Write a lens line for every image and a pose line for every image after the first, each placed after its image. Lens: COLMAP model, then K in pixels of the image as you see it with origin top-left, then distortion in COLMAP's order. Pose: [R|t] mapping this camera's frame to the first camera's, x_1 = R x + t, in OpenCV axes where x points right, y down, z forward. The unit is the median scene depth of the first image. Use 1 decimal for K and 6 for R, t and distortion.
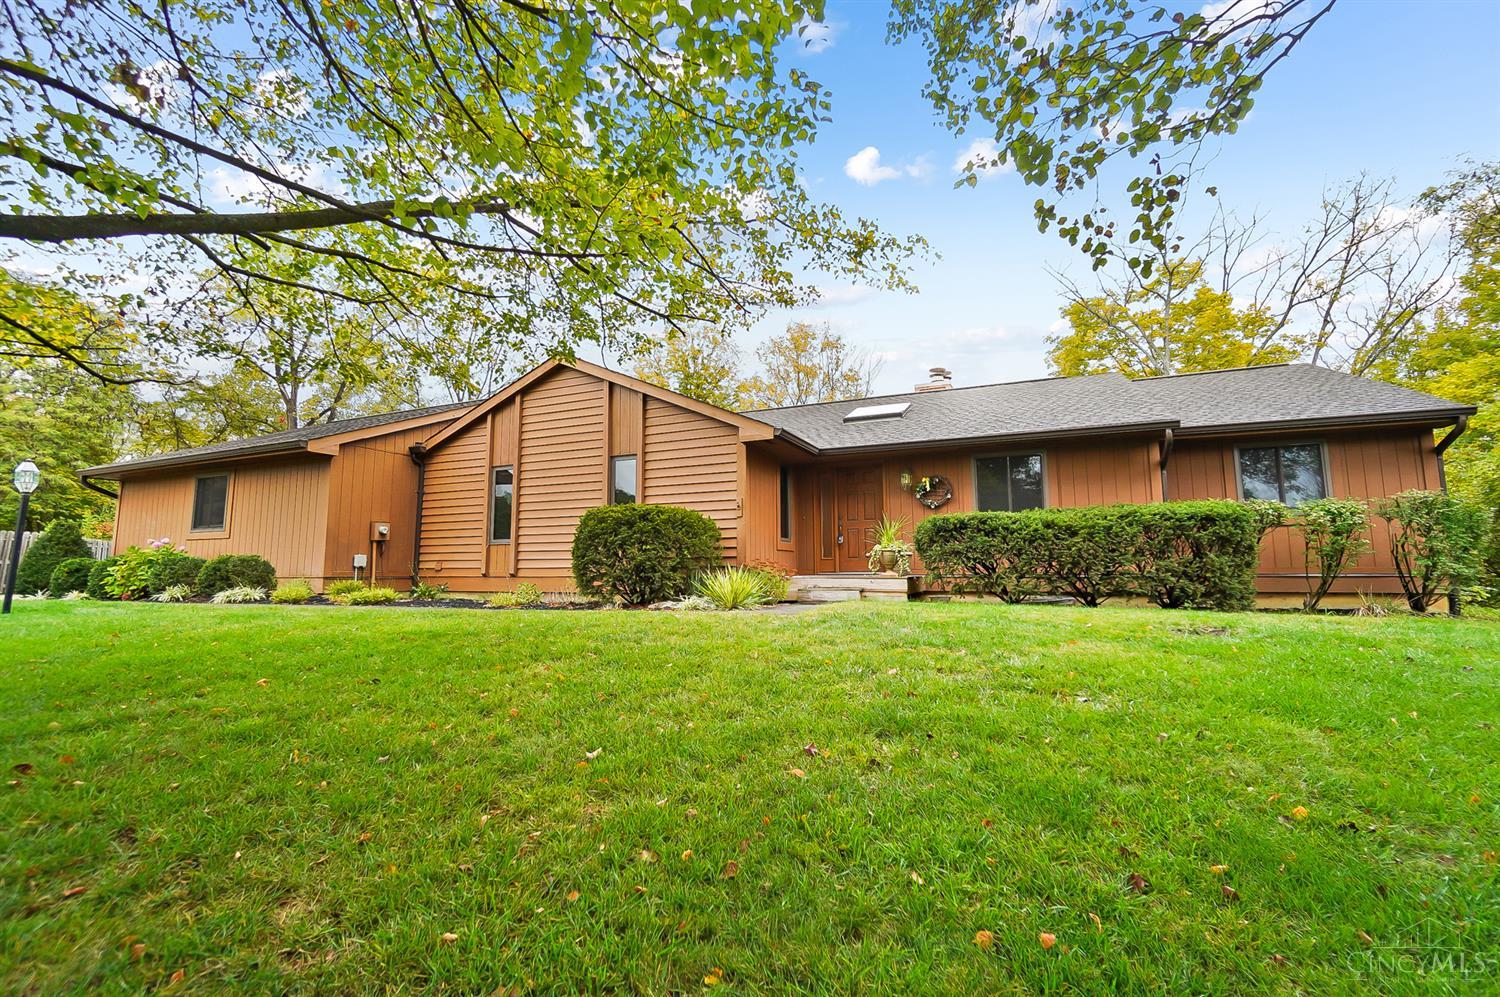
lens RADIAL K [[653.1, 0, 754.0], [0, 653.1, 507.8], [0, 0, 1]] dist [-0.001163, -0.000467]
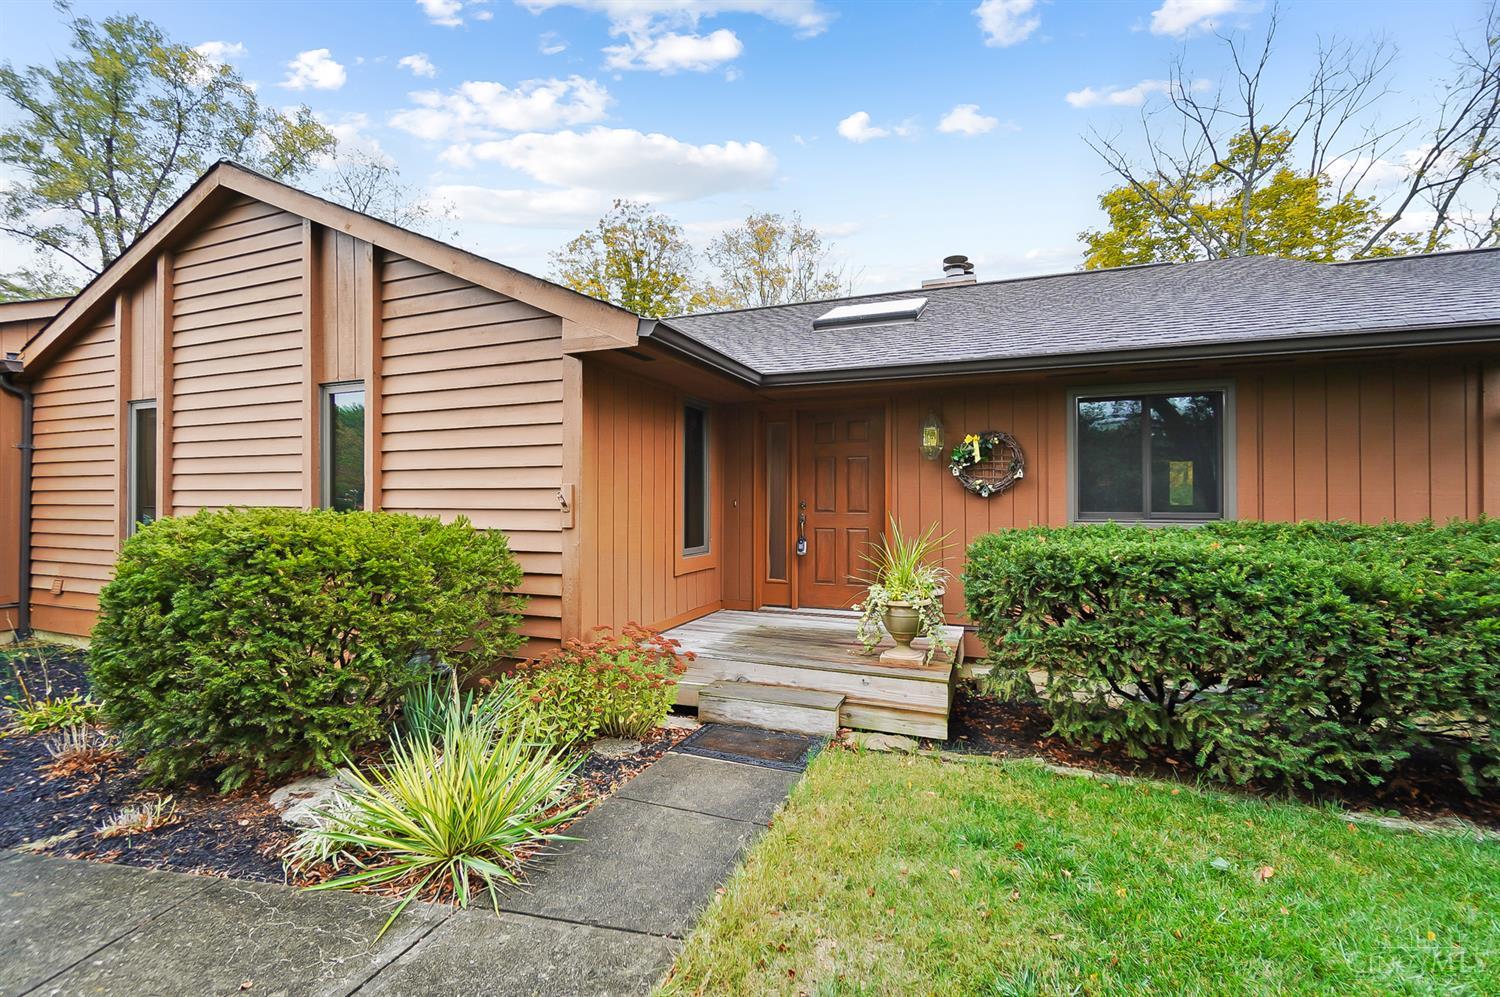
lens RADIAL K [[653.1, 0, 754.0], [0, 653.1, 507.8], [0, 0, 1]] dist [-0.001163, -0.000467]
pose [[0.999159, 0.004594, 0.040742, 0.071193], [-0.008949, 0.994181, 0.107347, -0.040184], [-0.040012, -0.107621, 0.993387, 0.471076]]
